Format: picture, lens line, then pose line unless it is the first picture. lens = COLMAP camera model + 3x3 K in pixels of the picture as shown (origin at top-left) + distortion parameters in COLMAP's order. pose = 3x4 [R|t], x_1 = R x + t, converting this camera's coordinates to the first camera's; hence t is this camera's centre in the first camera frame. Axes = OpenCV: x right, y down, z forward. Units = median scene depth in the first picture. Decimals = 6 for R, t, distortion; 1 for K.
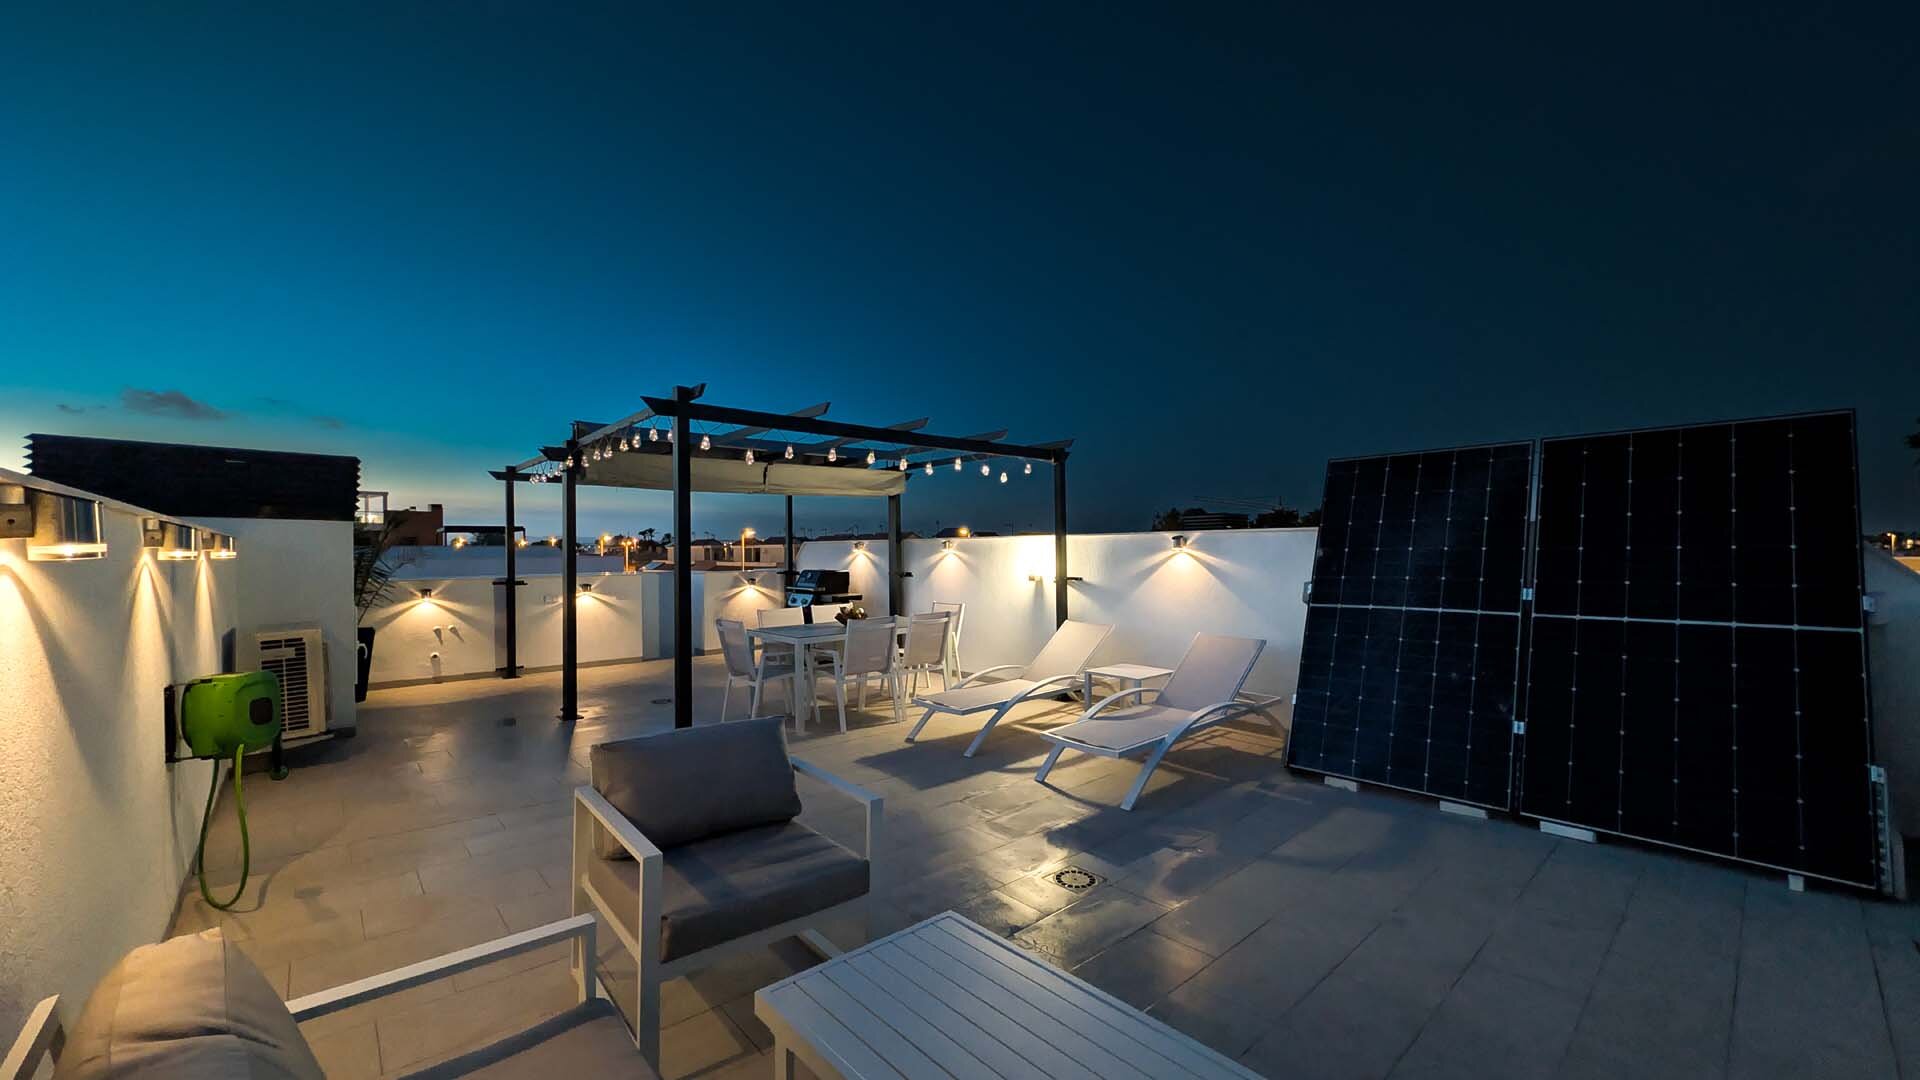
lens RADIAL K [[739.7, 0, 960.0], [0, 739.7, 540.0], [0, 0, 1]] dist [0.001982, 0.000329]
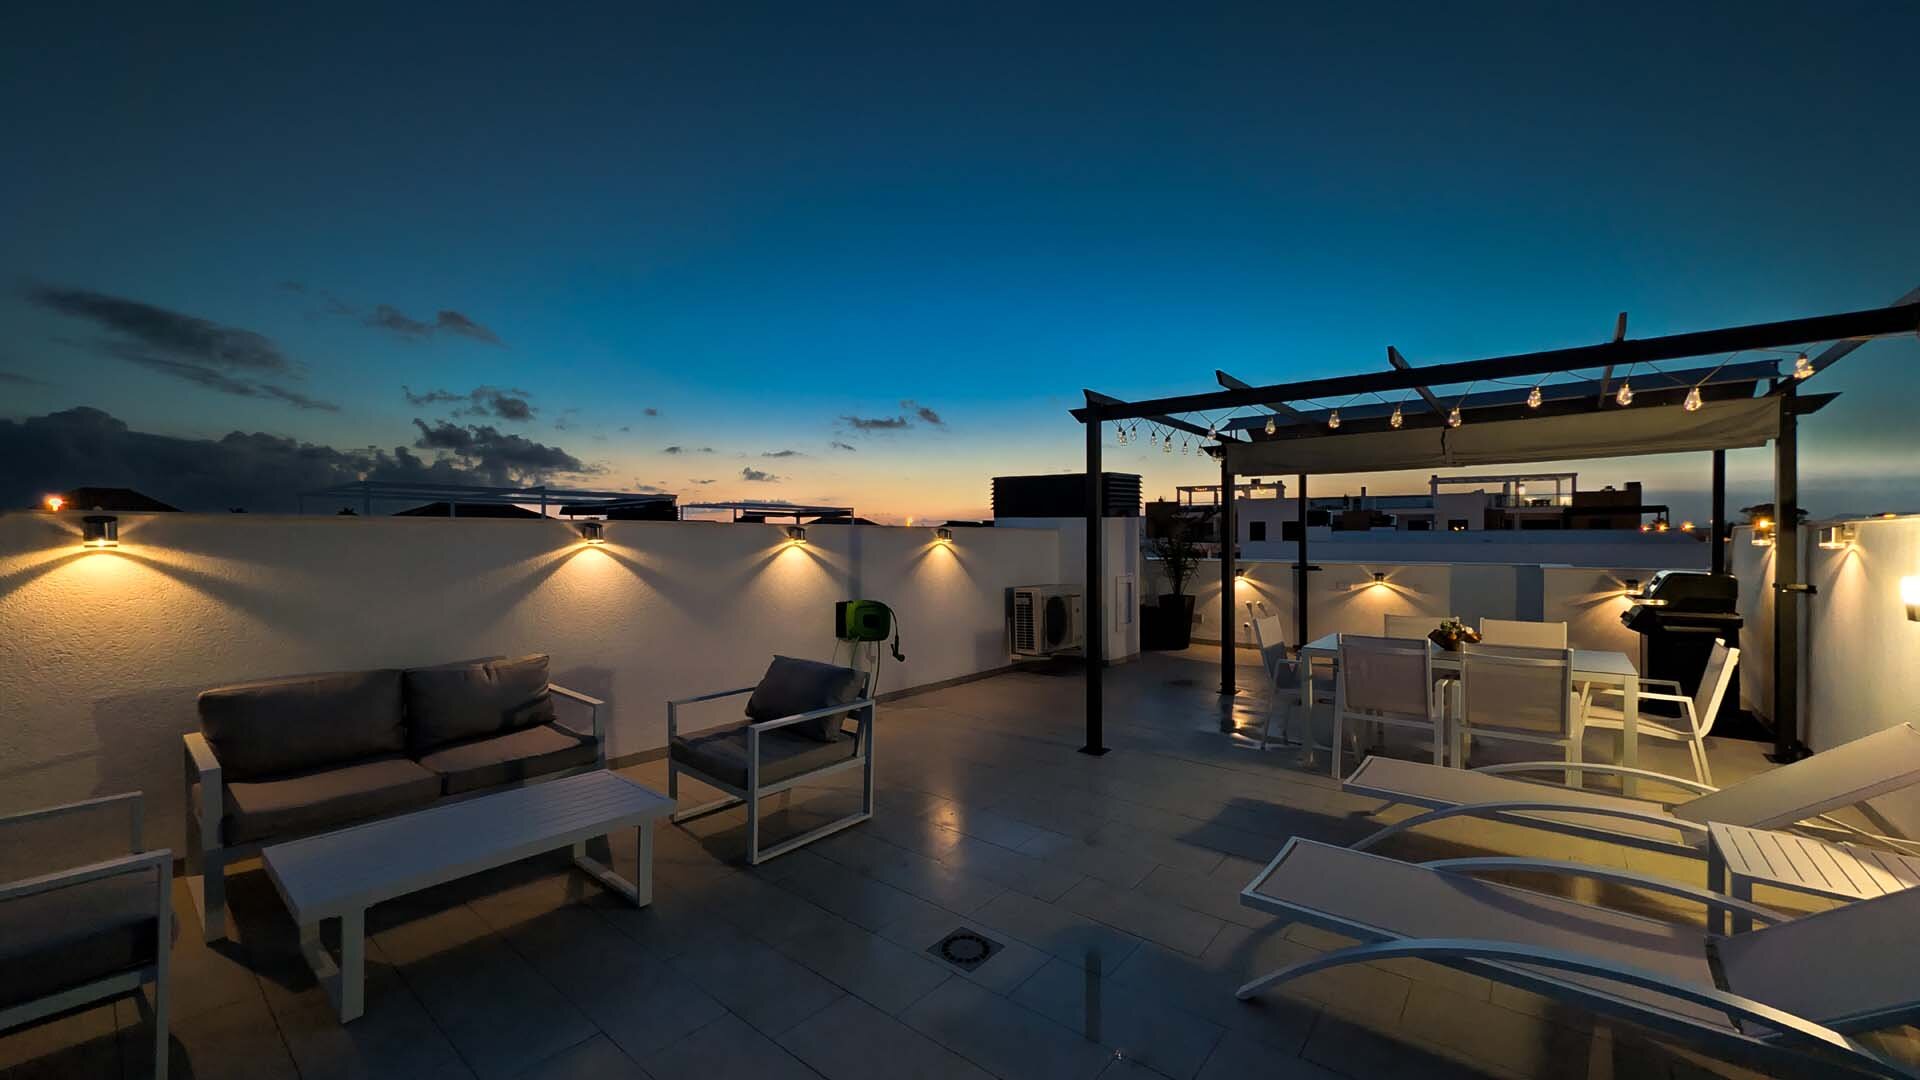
lens RADIAL K [[739.7, 0, 960.0], [0, 739.7, 540.0], [0, 0, 1]] dist [0.001982, 0.000329]
pose [[0.152292, 0.011023, -0.988274, 0.438911], [0.012816, 0.999832, 0.013127, -0.002697], [0.988252, -0.014665, 0.152125, 0.401539]]
